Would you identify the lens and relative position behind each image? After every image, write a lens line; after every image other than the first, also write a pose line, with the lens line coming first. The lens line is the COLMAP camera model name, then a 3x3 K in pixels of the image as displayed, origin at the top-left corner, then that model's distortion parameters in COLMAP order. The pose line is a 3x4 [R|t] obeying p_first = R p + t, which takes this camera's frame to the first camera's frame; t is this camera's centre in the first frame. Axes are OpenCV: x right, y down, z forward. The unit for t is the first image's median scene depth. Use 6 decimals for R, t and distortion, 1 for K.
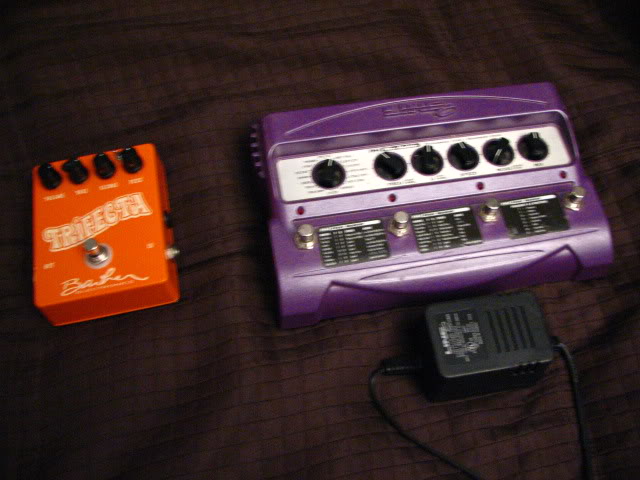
lens RADIAL K [[699.7, 0, 320.0], [0, 699.7, 240.0], [0, 0, 1]] dist [-0.200456, 0.214931]
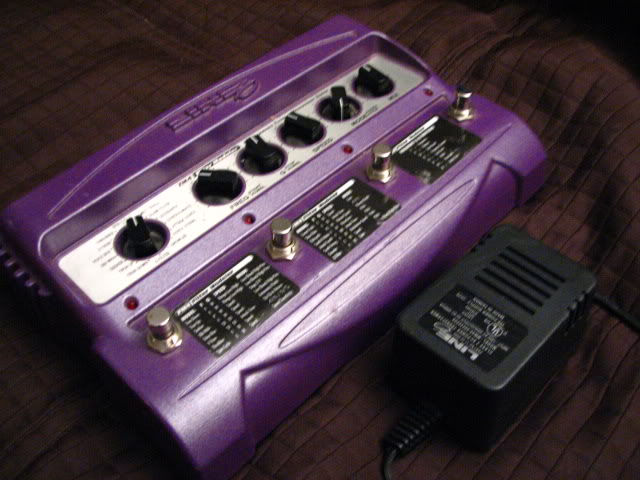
lens RADIAL K [[699.7, 0, 320.0], [0, 699.7, 240.0], [0, 0, 1]] dist [-0.200456, 0.214931]
pose [[0.806966, -0.456894, 0.374237, -0.093848], [0.535977, 0.832691, -0.139121, 0.081047], [-0.248060, 0.312849, 0.916838, 0.405265]]
